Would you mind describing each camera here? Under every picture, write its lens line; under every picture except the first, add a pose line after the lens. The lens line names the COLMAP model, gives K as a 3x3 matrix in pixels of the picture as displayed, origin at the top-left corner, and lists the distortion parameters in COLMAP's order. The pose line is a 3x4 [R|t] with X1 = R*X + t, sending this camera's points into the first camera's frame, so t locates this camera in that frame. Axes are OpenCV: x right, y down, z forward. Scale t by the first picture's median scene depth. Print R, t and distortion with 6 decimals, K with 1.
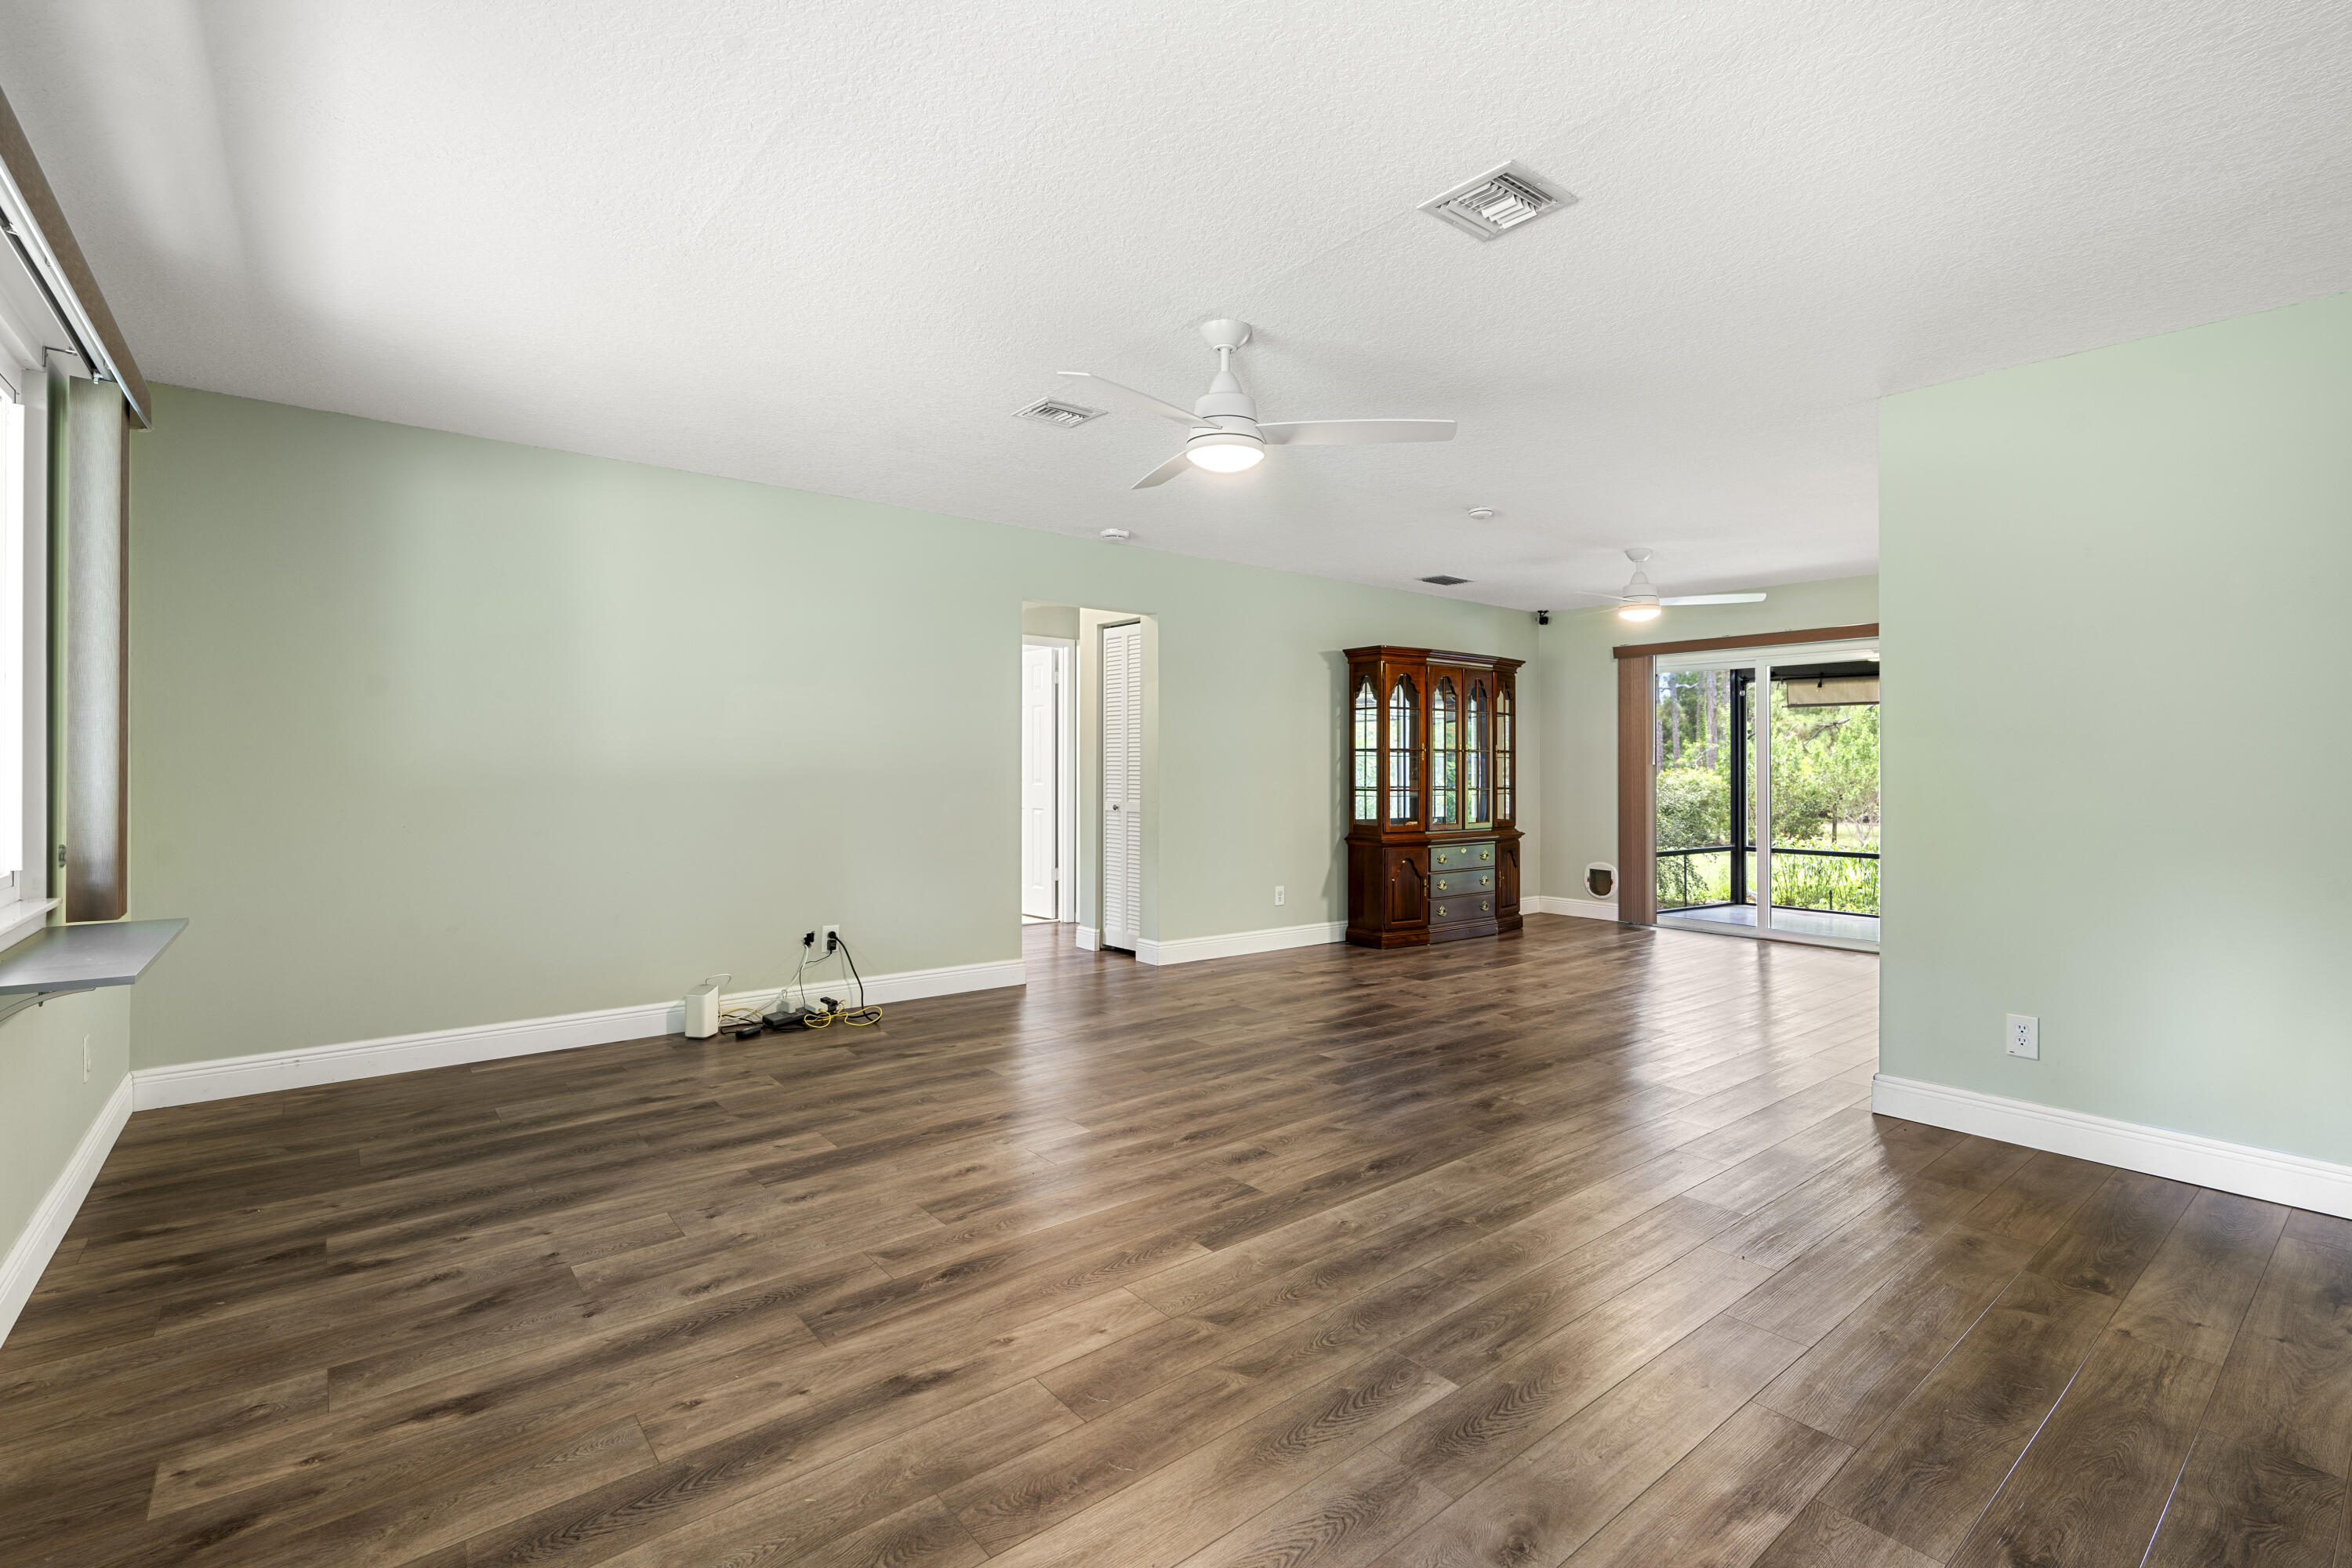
lens RADIAL K [[1061.8, 0, 1177.4], [0, 1061.8, 761.3], [0, 0, 1]] dist [-0.001449, 0.000101]
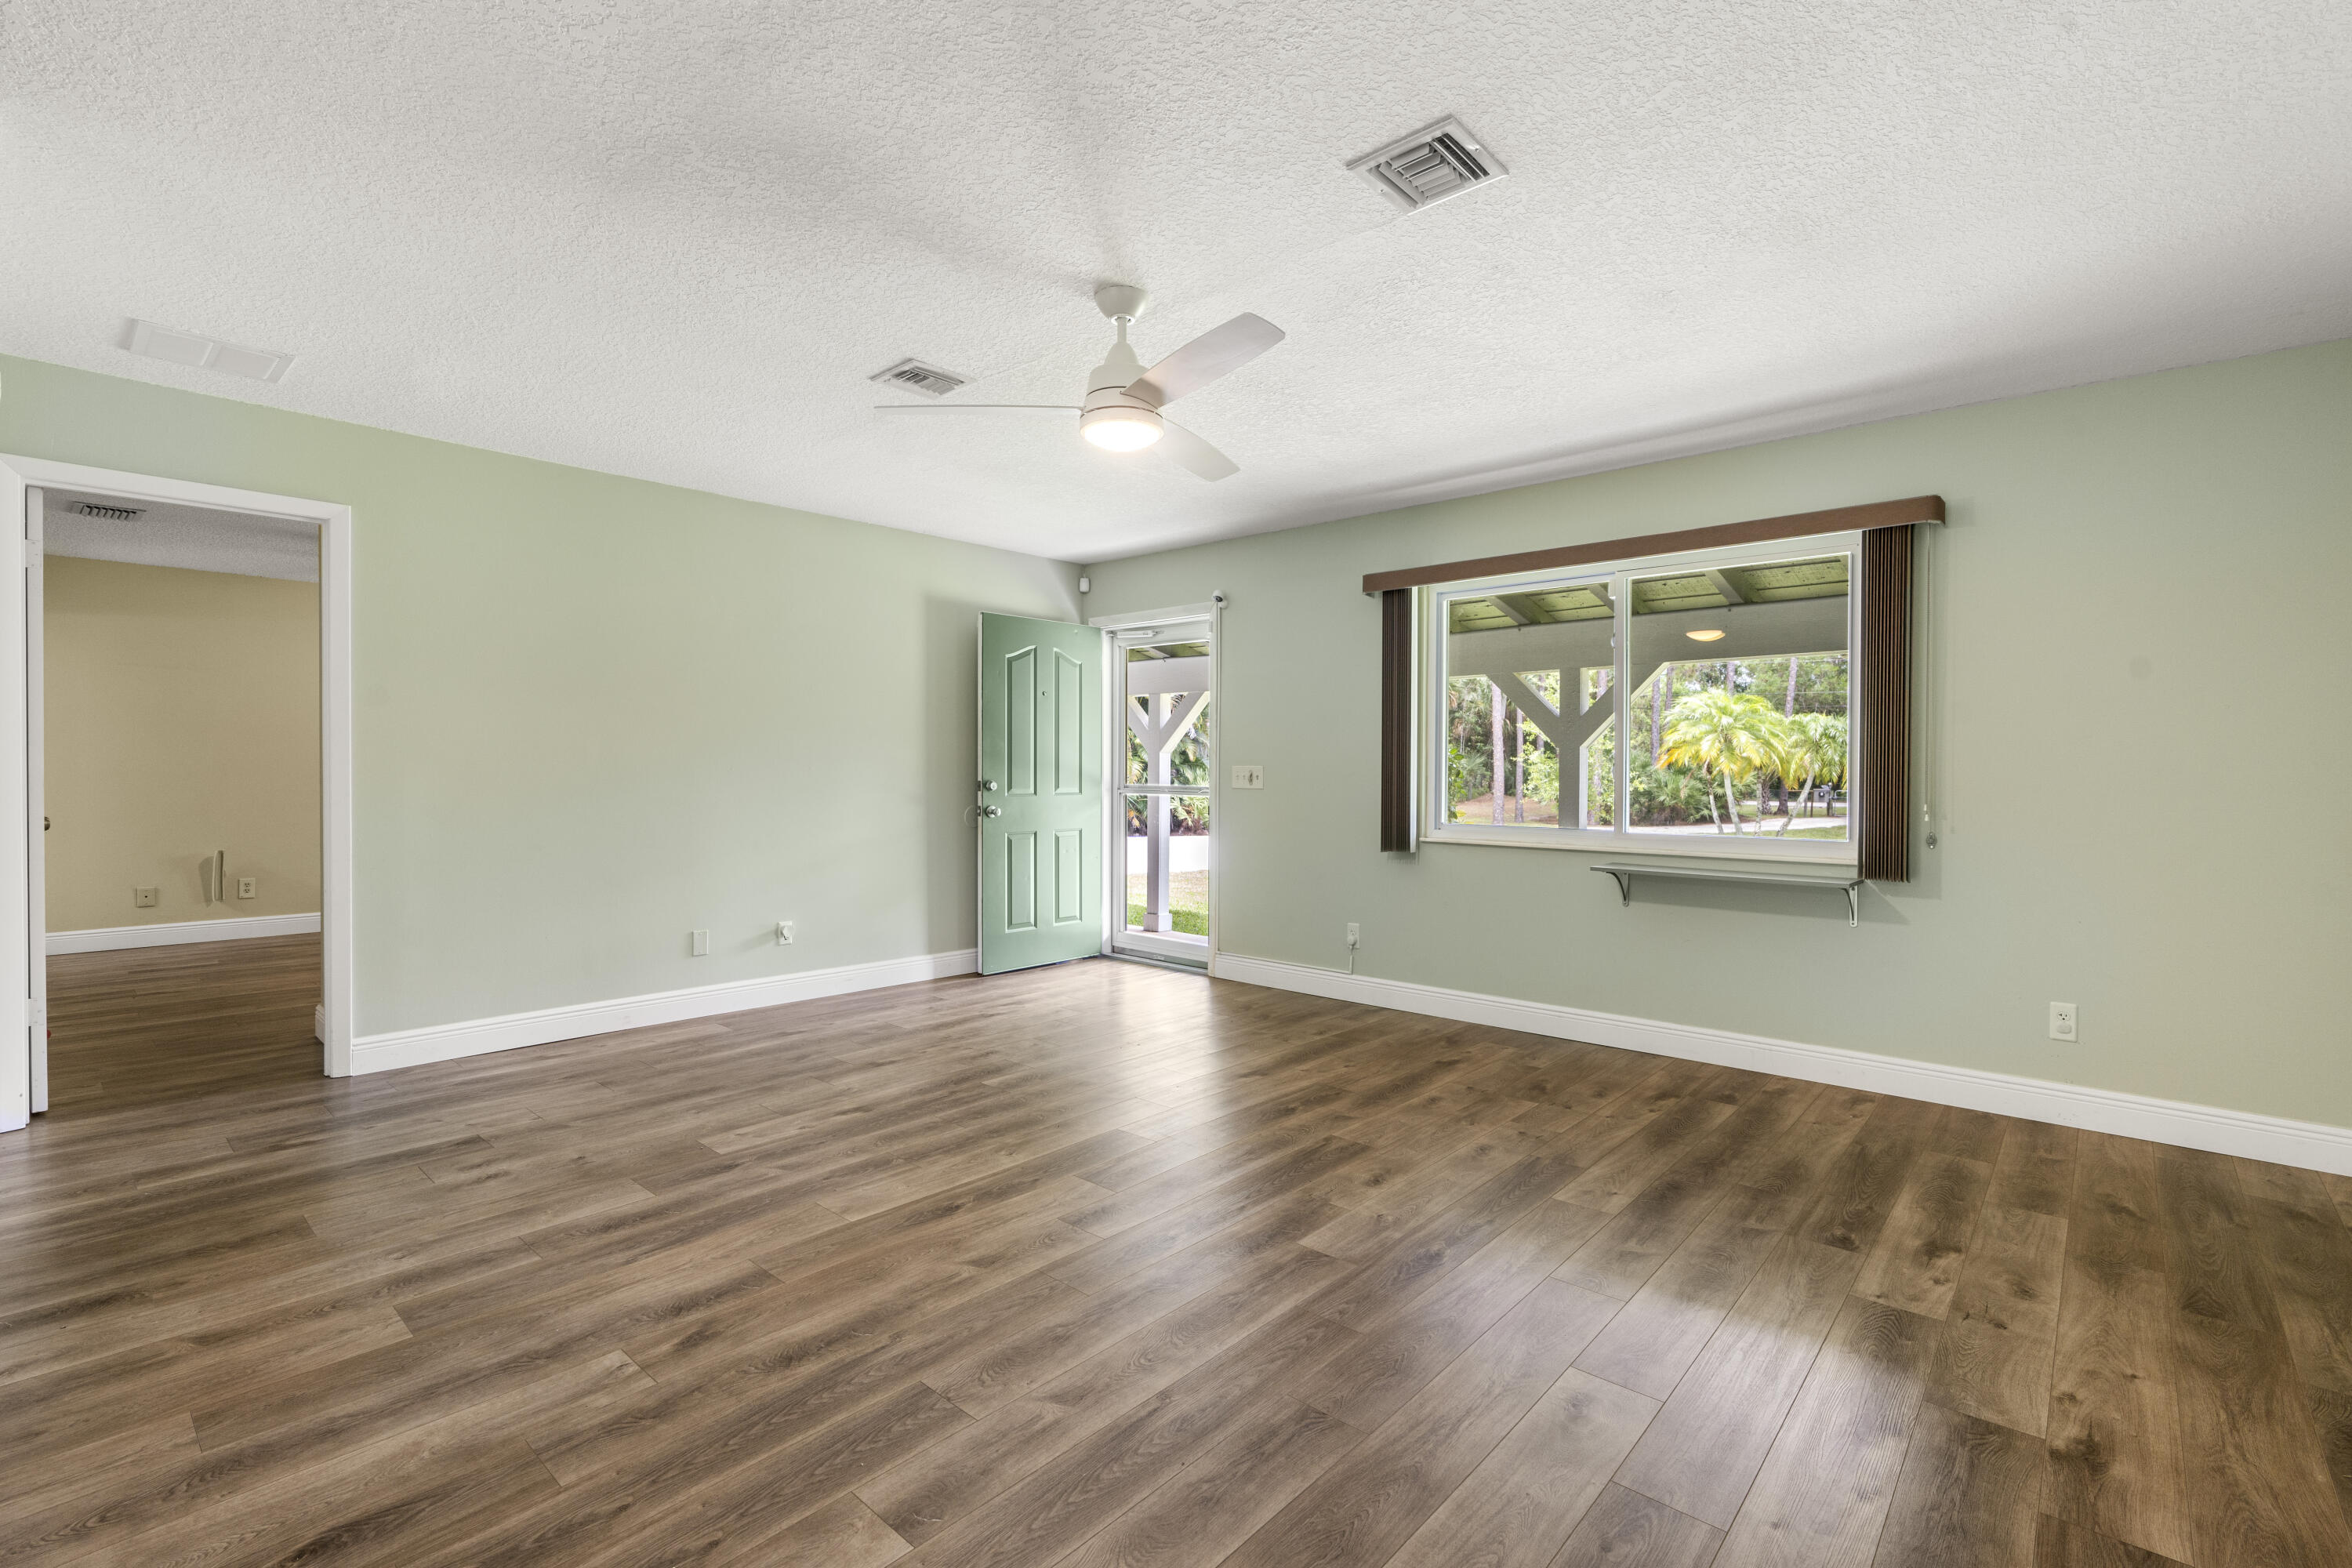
lens RADIAL K [[1061.8, 0, 1181.3], [0, 1061.8, 779.1], [0, 0, 1]] dist [-0.001449, 0.000101]
pose [[-0.986380, -0.008418, -0.164265, 0.074116], [-0.009284, 0.999947, 0.004503, 0.004952], [0.164218, 0.005967, -0.986406, 0.976586]]
